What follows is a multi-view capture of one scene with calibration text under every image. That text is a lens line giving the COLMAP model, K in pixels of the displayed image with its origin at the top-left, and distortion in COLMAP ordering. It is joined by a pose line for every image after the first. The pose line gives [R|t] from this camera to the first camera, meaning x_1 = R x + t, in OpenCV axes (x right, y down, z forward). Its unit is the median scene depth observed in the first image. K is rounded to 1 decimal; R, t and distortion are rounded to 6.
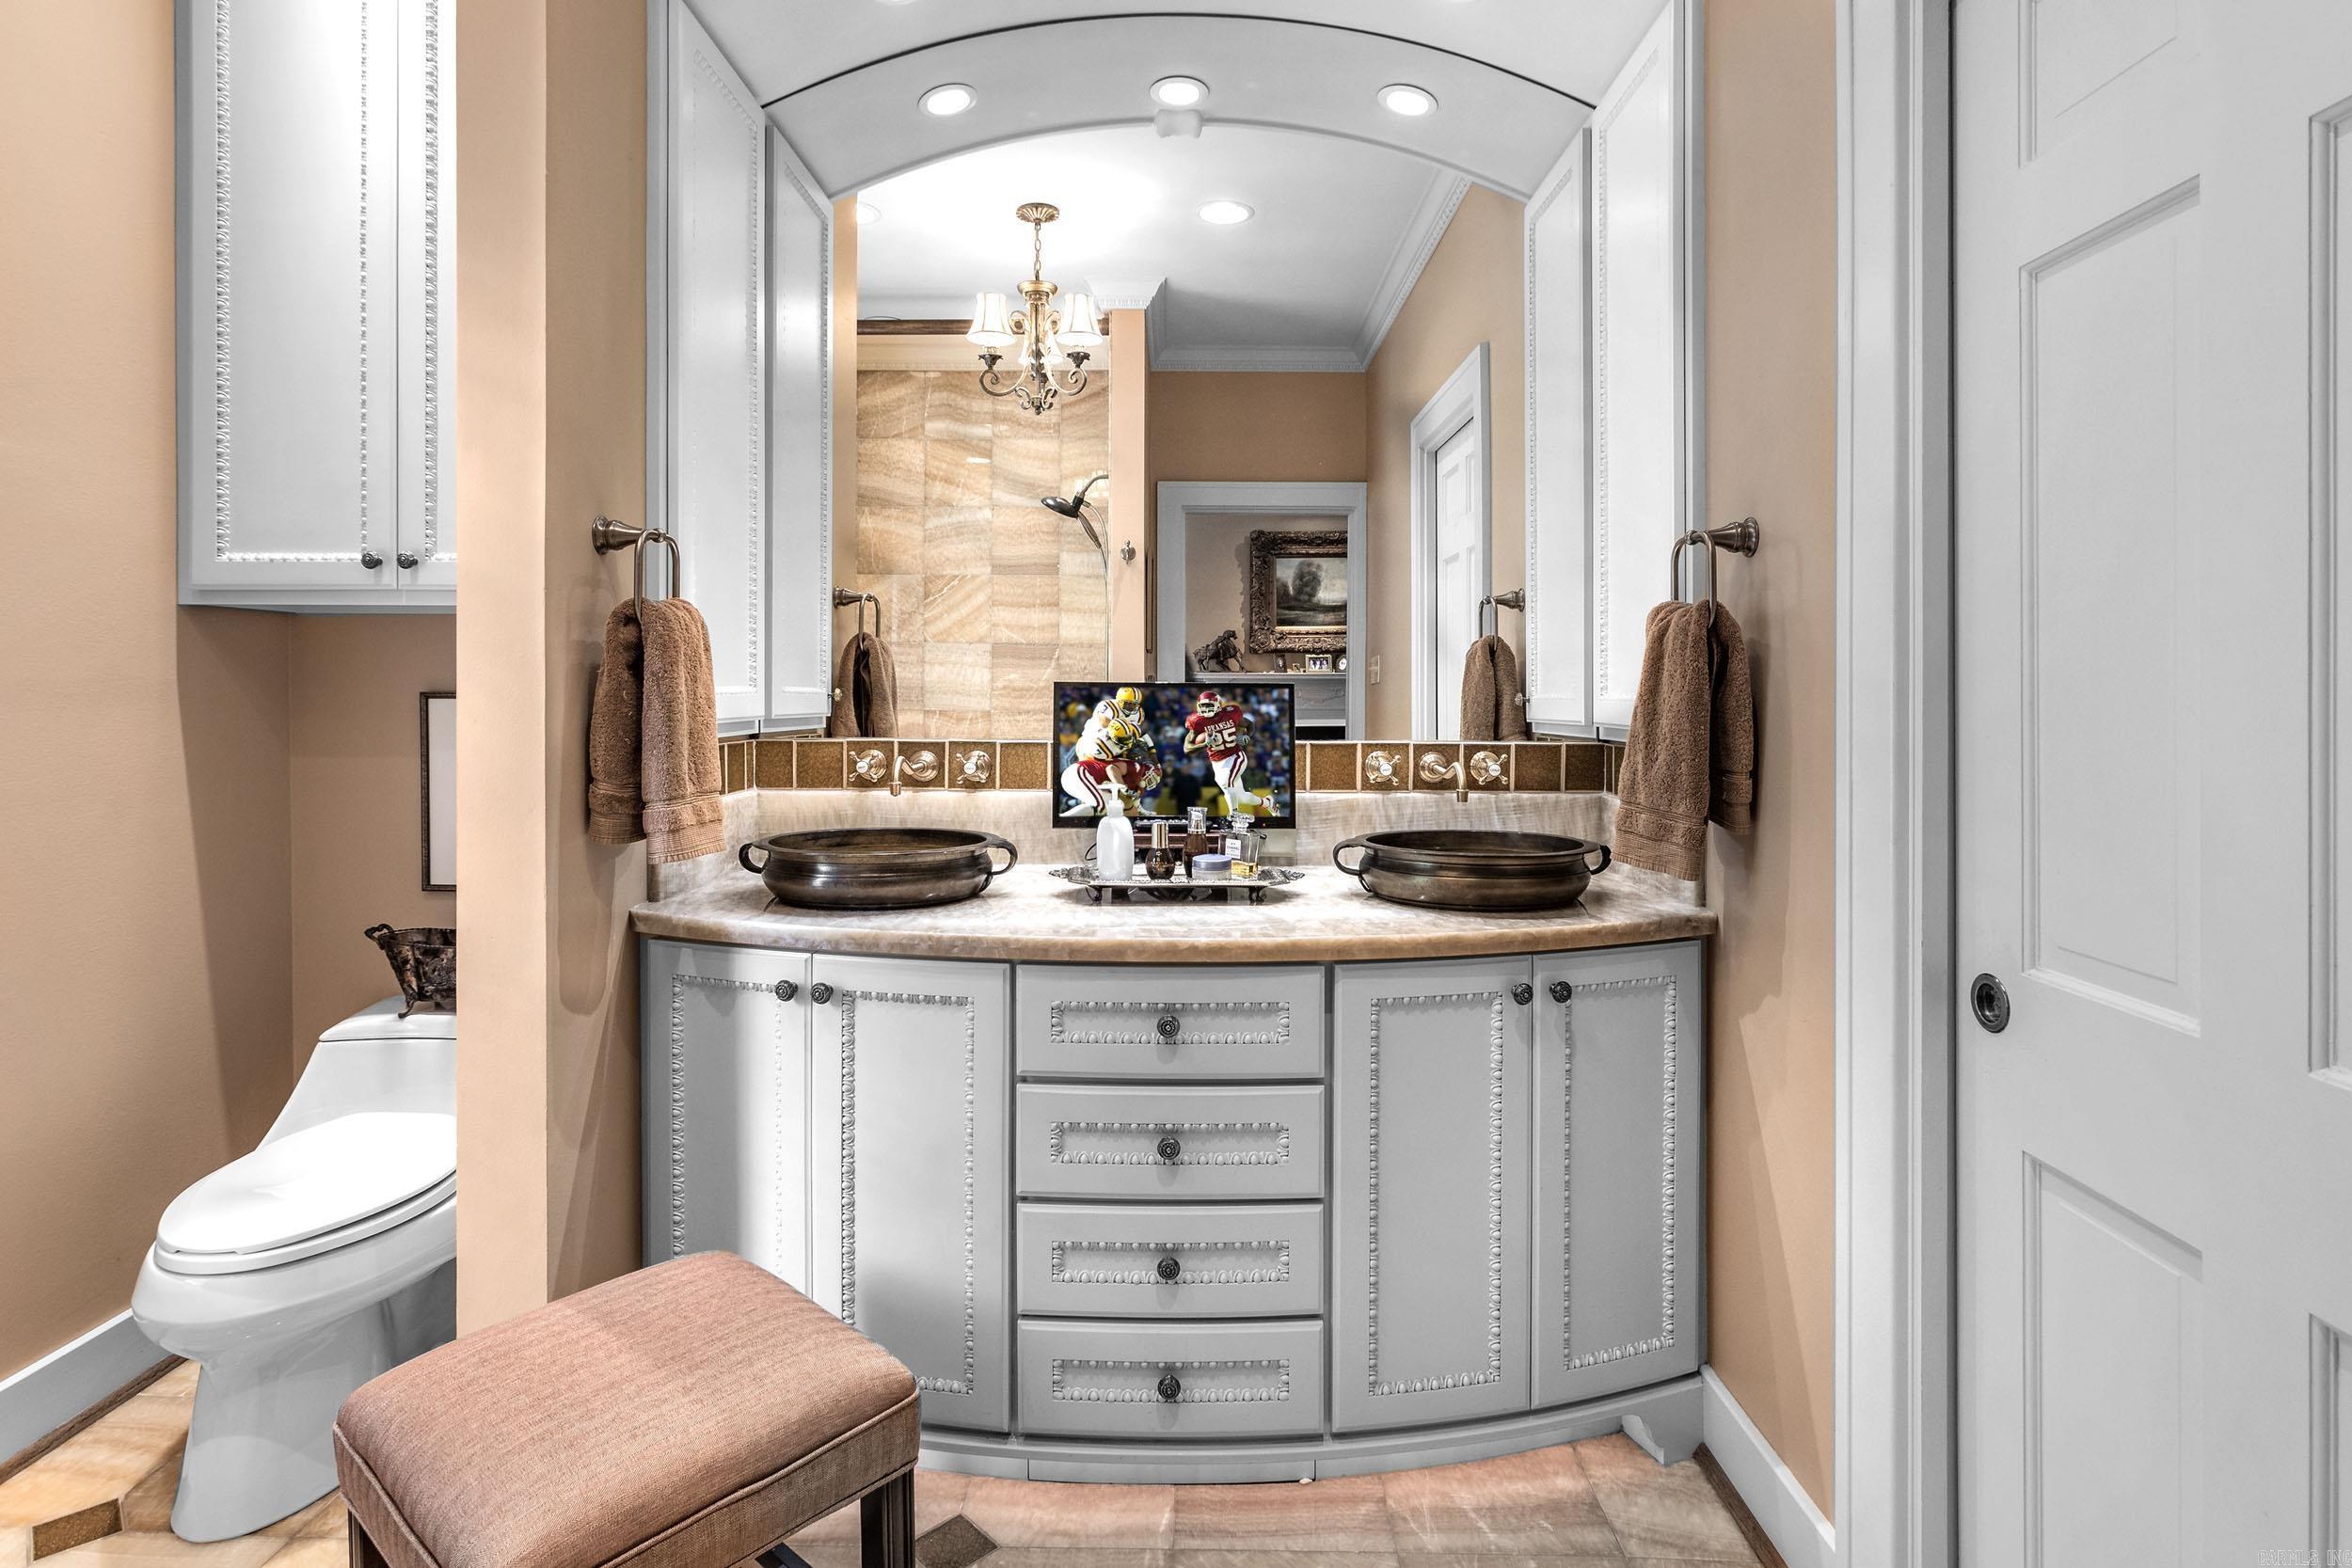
lens RADIAL K [[1176.2, 0, 1227.9], [0, 1176.2, 691.1], [0, 0, 1]] dist [-0.030715, 0.021065]
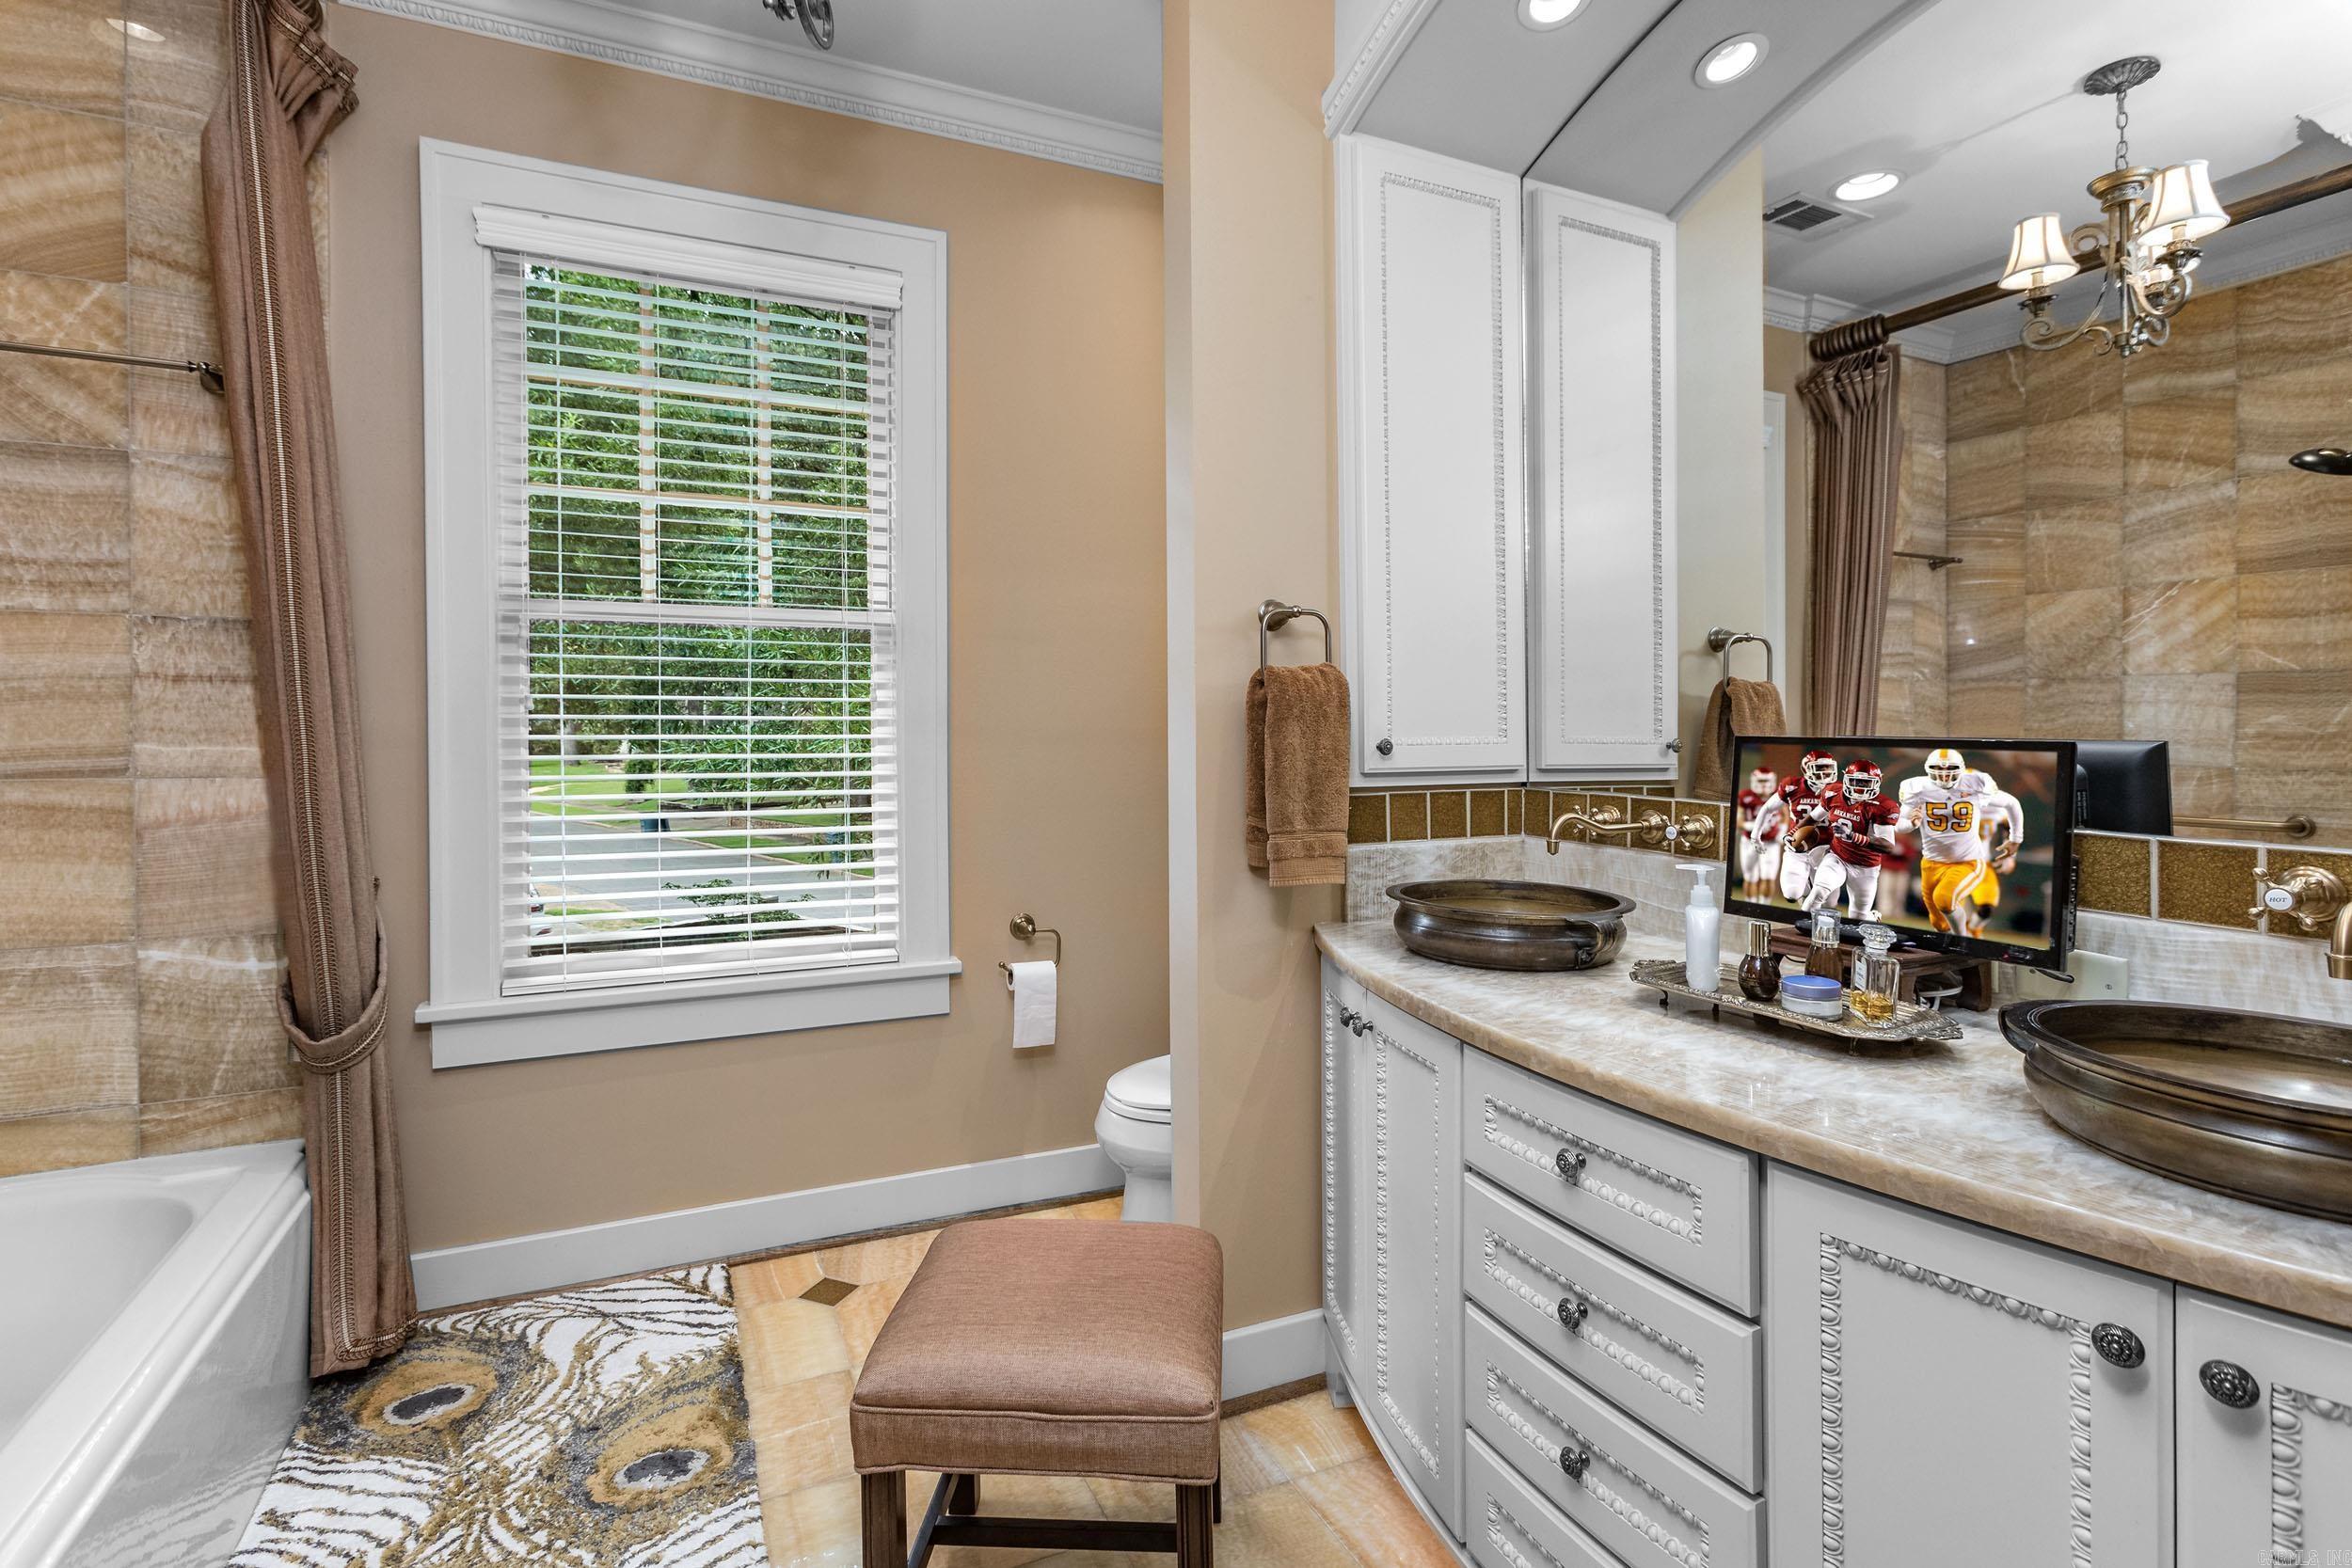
lens RADIAL K [[1171.5, 0, 1172.2], [0, 1171.5, 719.5], [0, 0, 1]] dist [-0.001771, -0.000661]
pose [[0.409884, -0.004784, -0.912125, 0.179702], [-0.004047, 0.999967, -0.007063, -0.004647], [0.912128, 0.006587, 0.409851, 0.127958]]
